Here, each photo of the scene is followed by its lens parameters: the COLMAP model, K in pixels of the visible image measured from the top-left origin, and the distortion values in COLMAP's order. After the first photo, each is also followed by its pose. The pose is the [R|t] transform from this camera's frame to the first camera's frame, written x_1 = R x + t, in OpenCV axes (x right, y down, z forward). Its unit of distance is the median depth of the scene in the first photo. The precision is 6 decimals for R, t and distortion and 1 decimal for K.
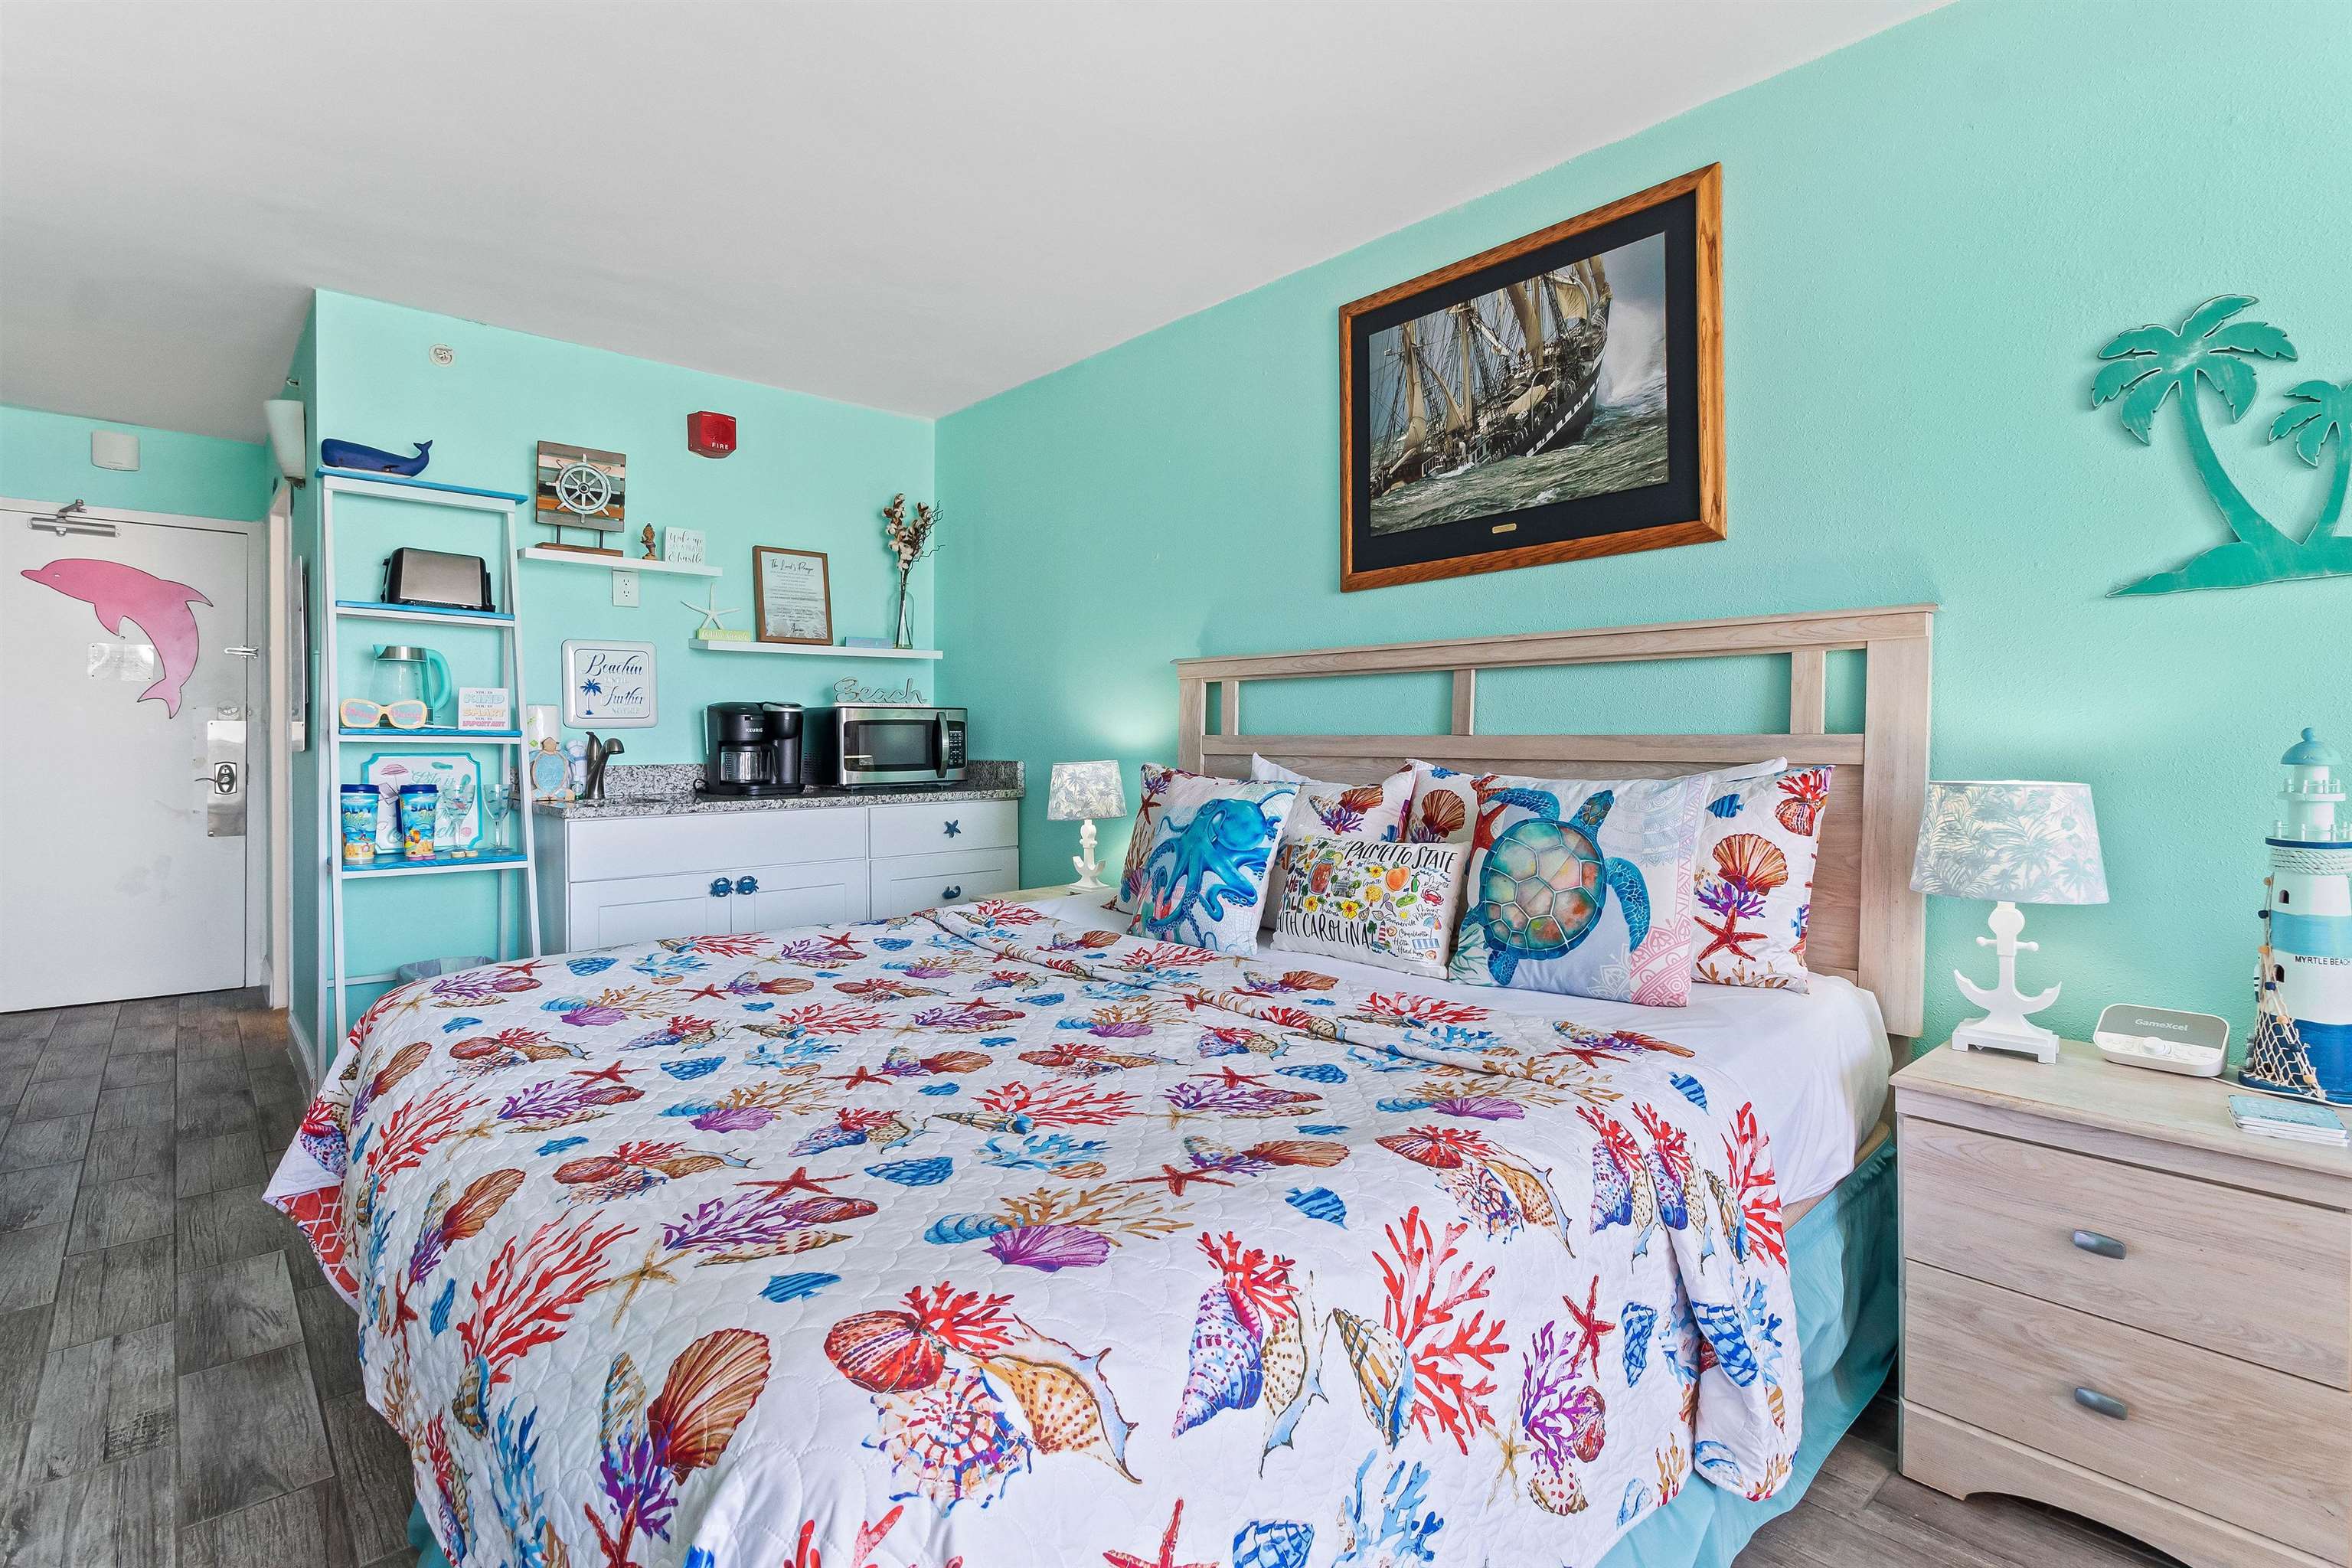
lens RADIAL K [[1131.6, 0, 1195.2], [0, 1131.6, 749.1], [0, 0, 1]] dist [-0.010095, 0.001008]
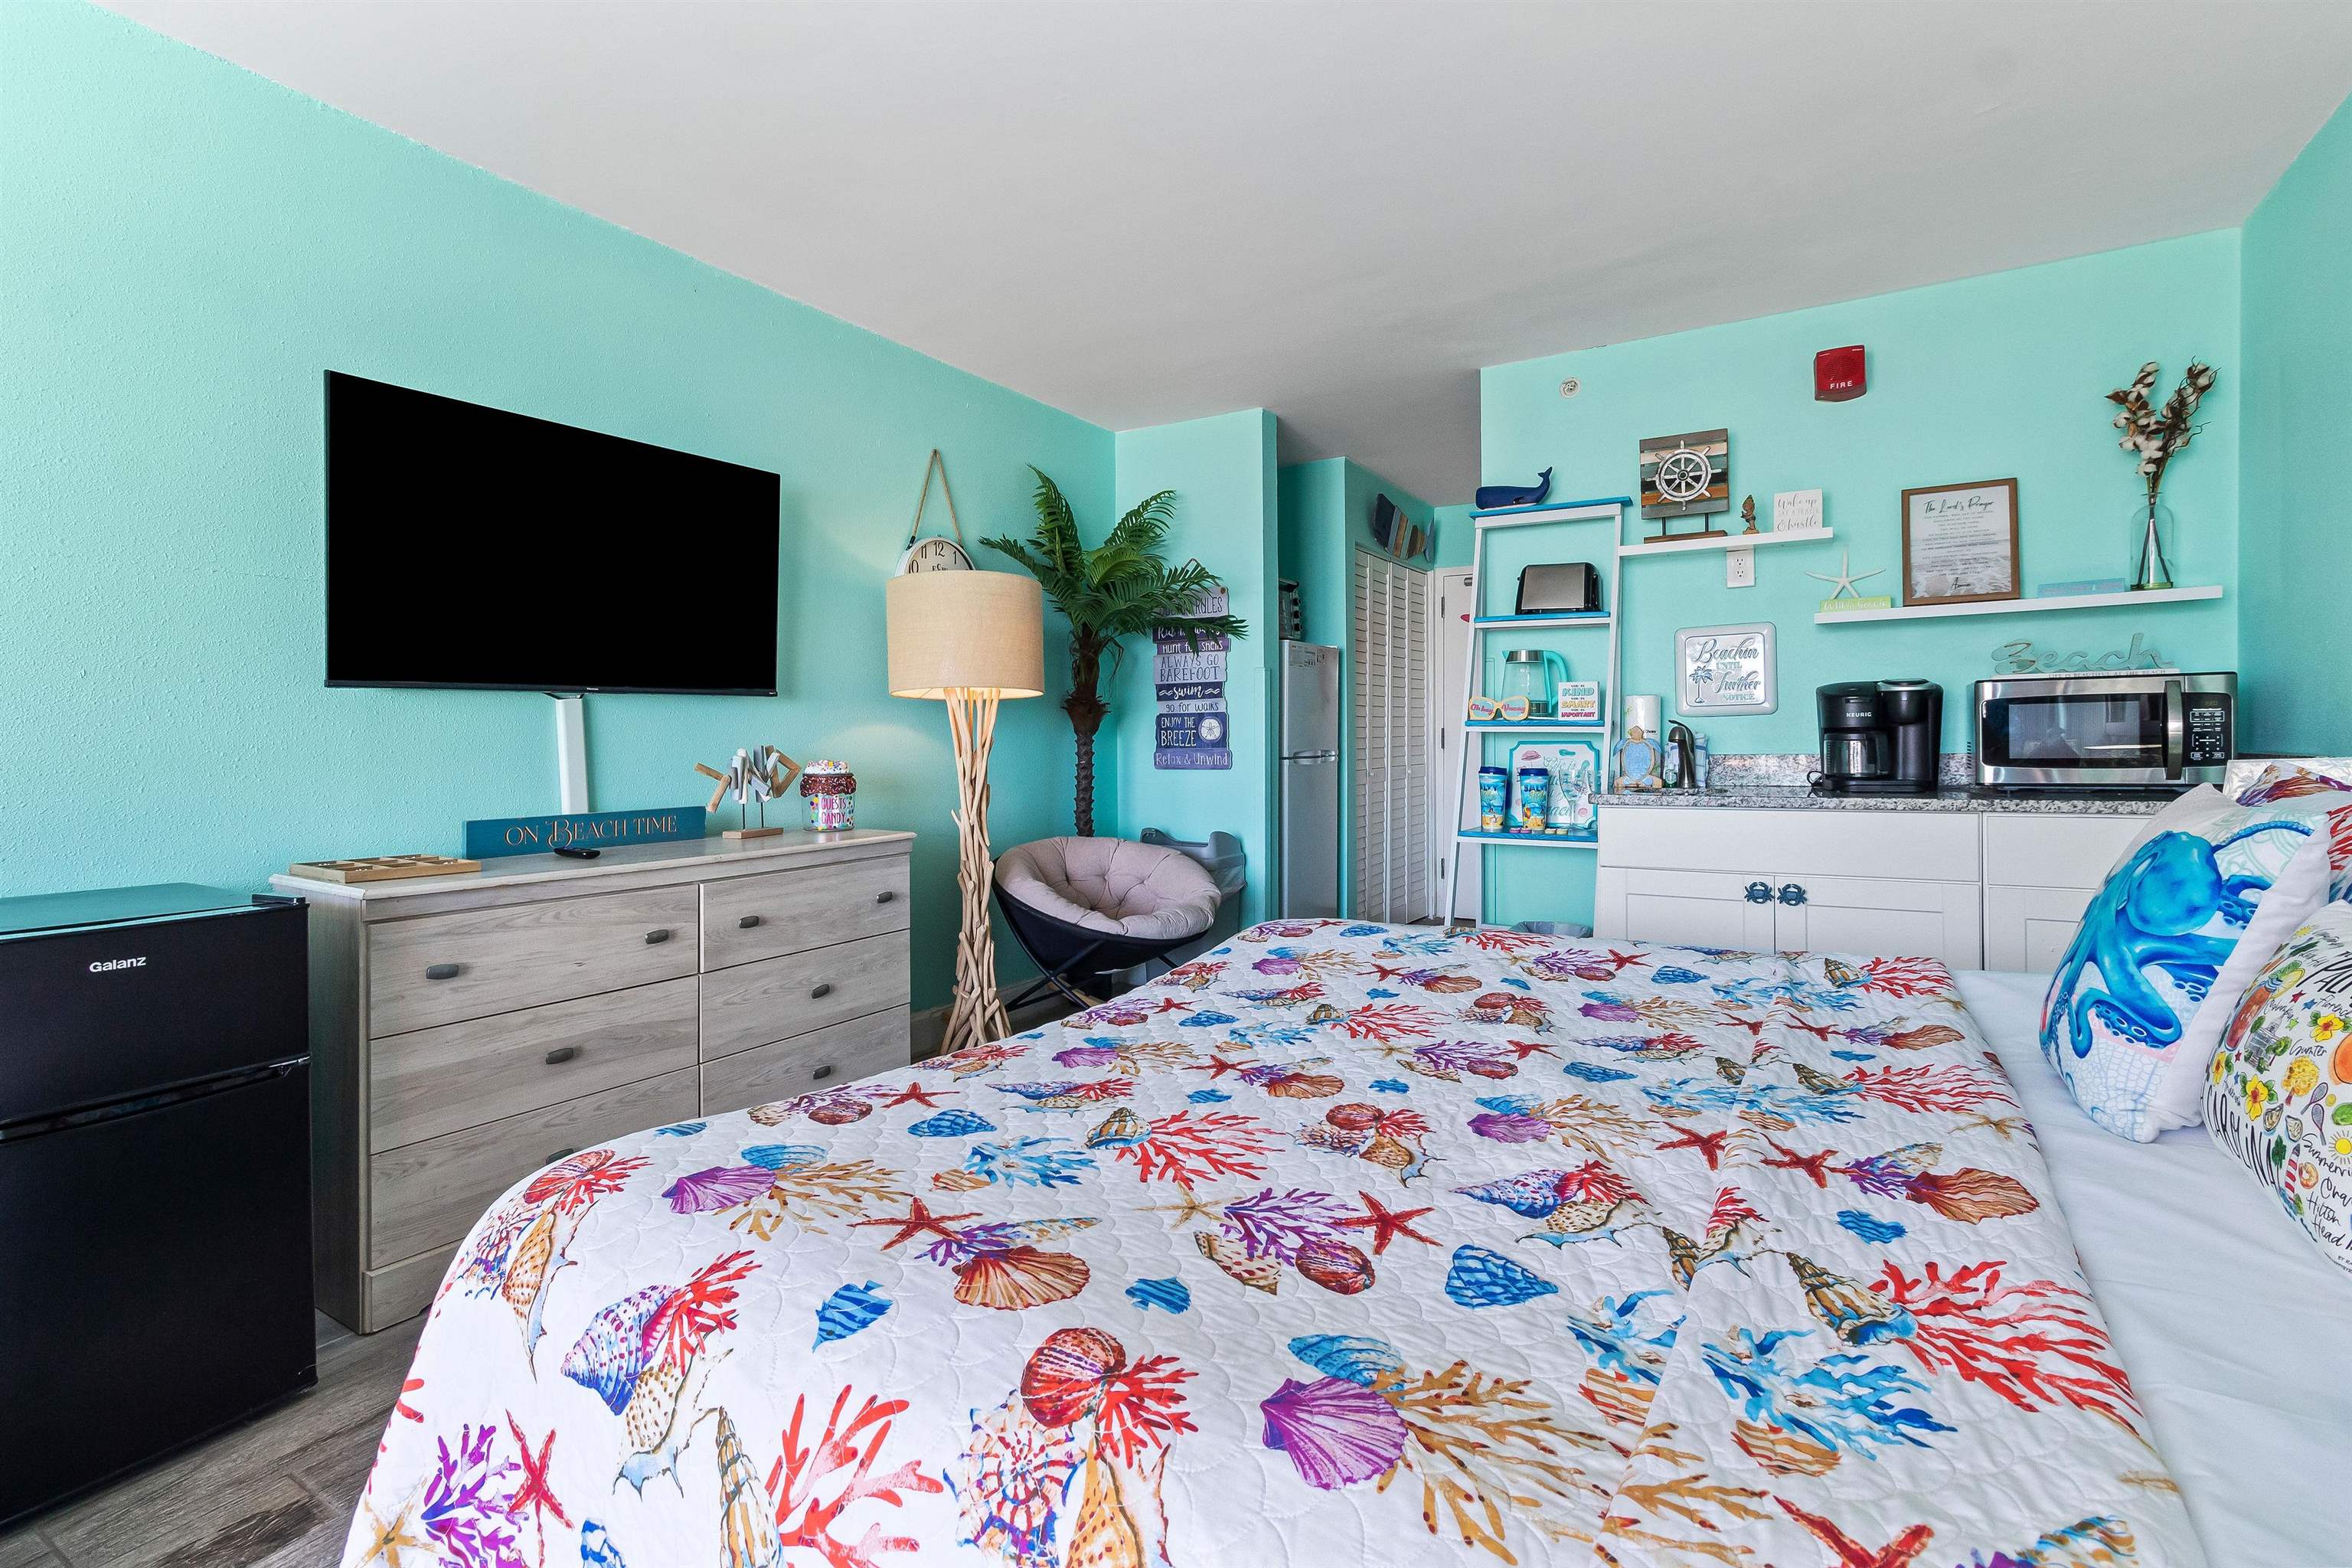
lens RADIAL K [[1091.5, 0, 1155.7], [0, 1091.5, 753.2], [0, 0, 1]] dist [0.002539, -0.000572]
pose [[0.272636, 0.011800, -0.962045, 0.359933], [0.001232, 0.999920, 0.012614, 0.001473], [0.962116, -0.004624, 0.272600, 0.400387]]
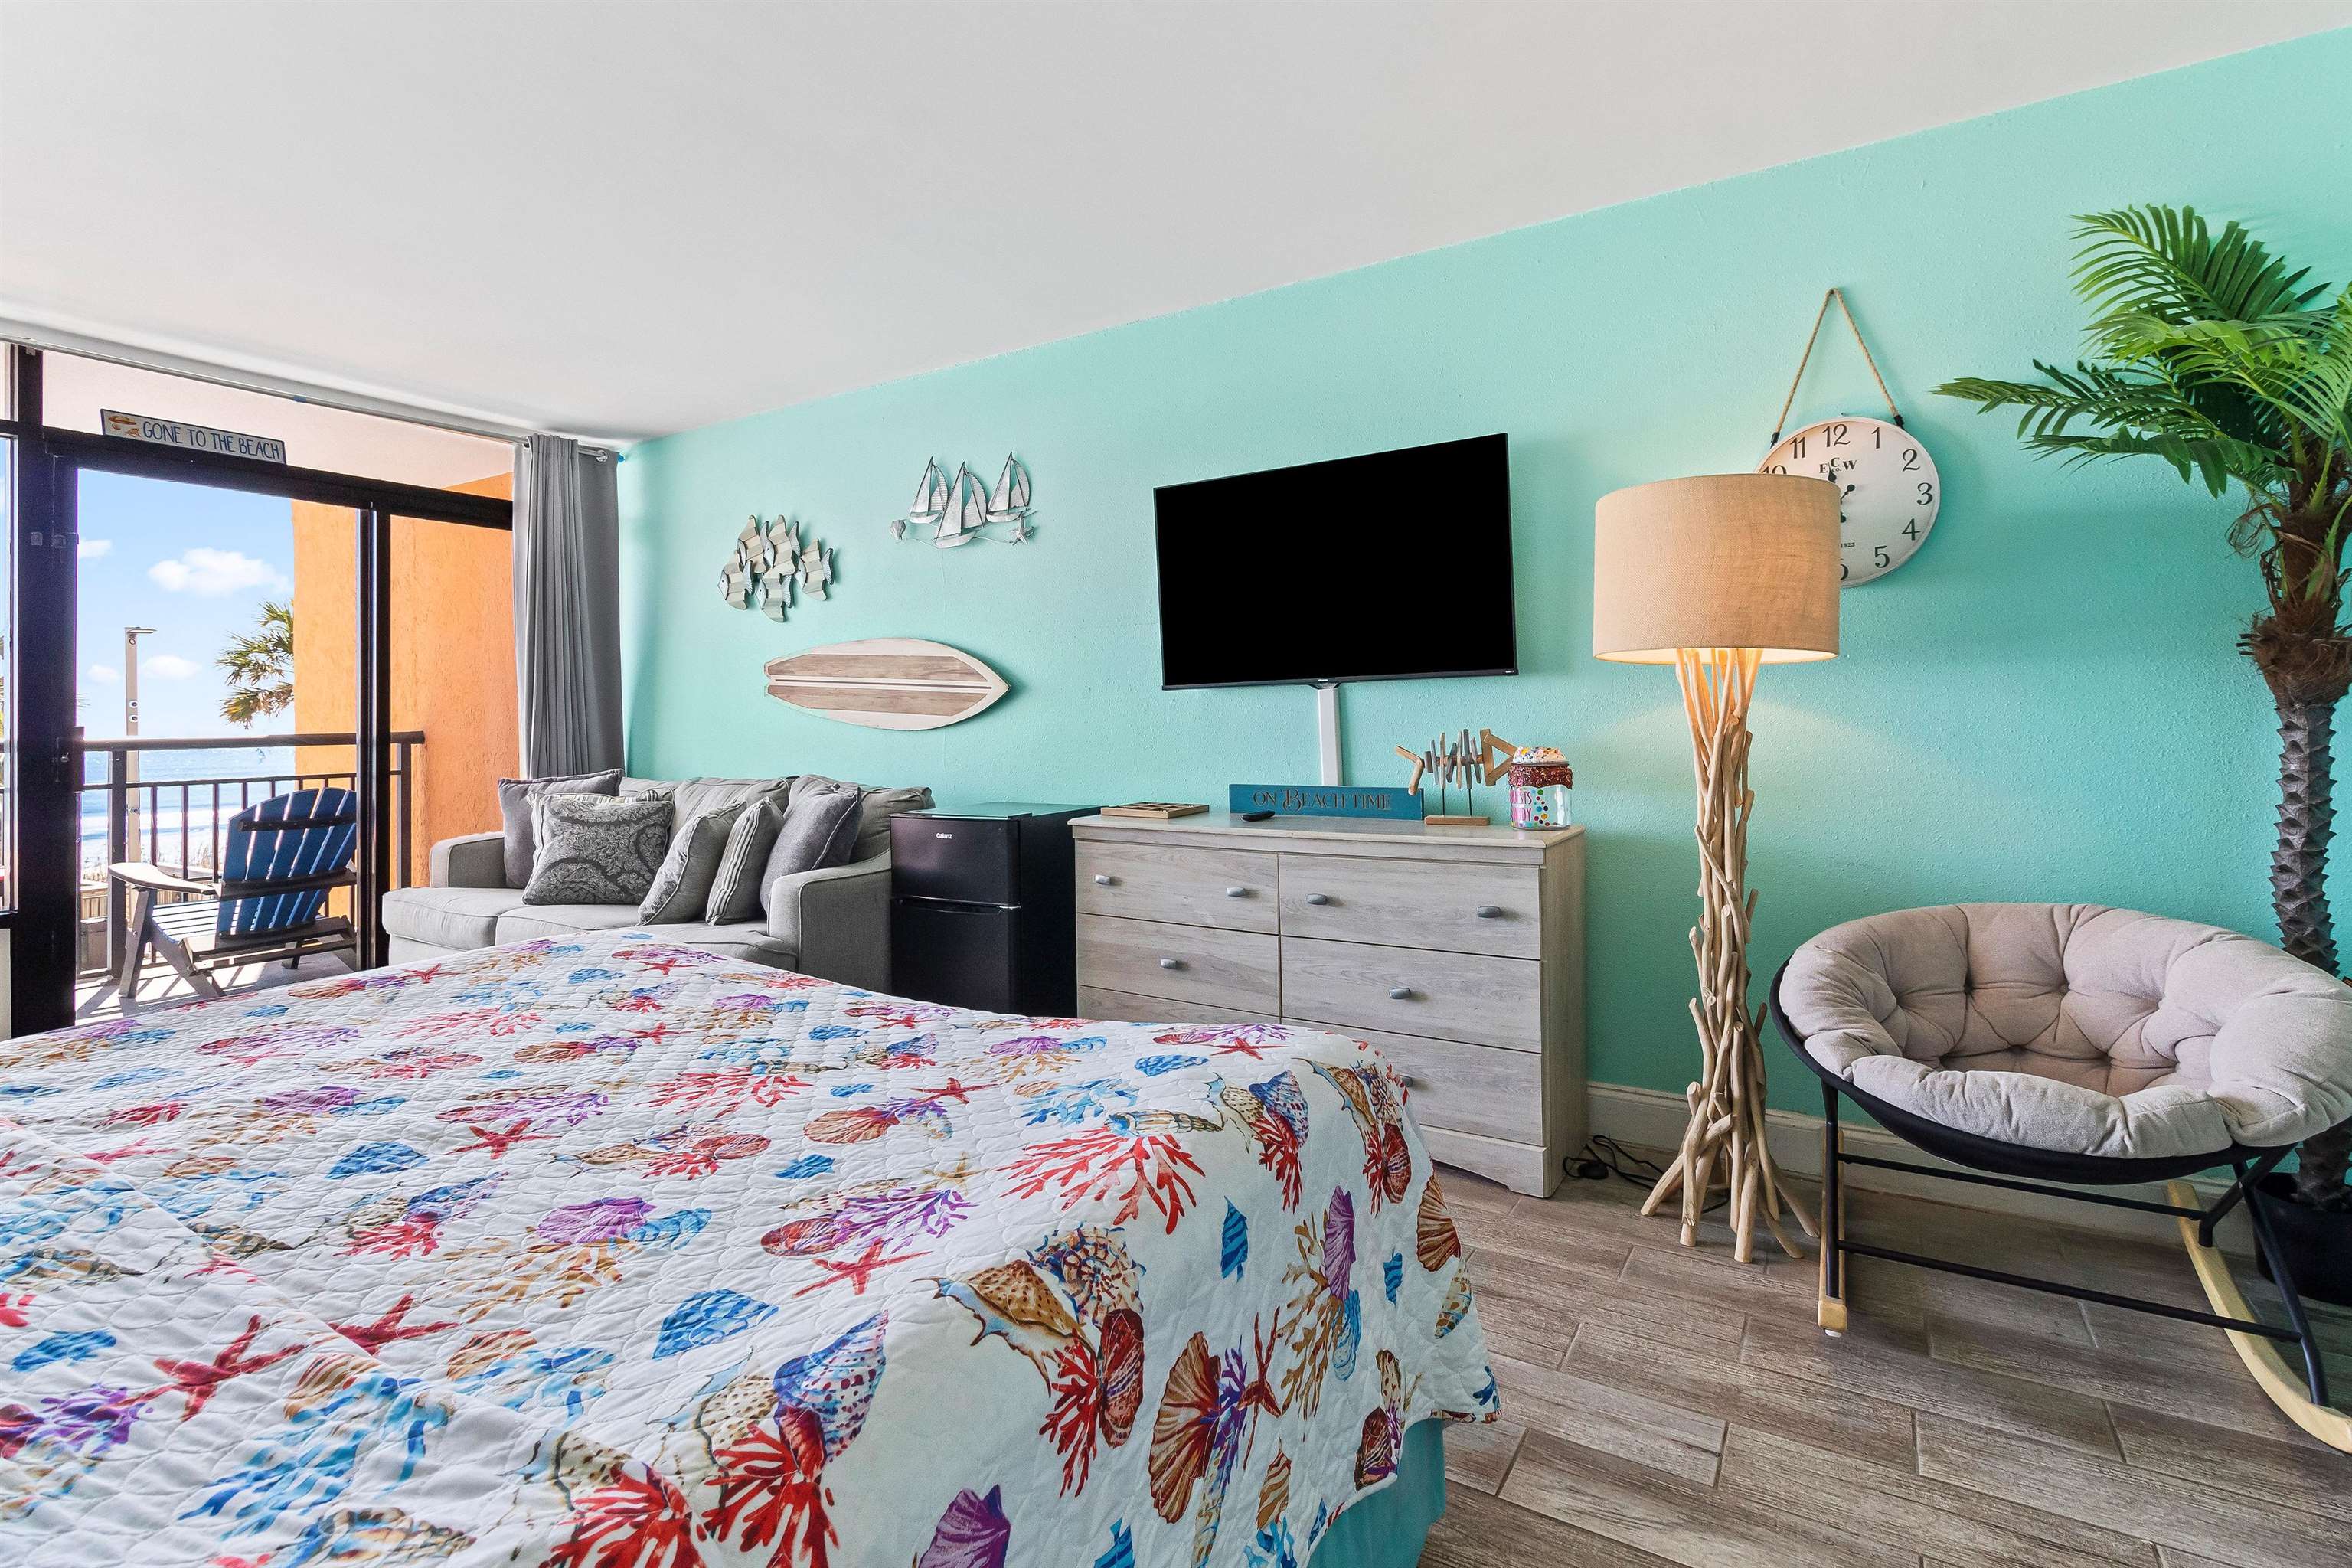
lens RADIAL K [[1104.3, 0, 1146.2], [0, 1104.3, 709.1], [0, 0, 1]] dist [0.011652, 0.001539]
pose [[-0.962709, 0.007502, -0.270436, -0.276823], [0.009732, 0.999929, -0.006905, -0.008715], [0.270365, -0.009280, -0.962713, 1.317971]]
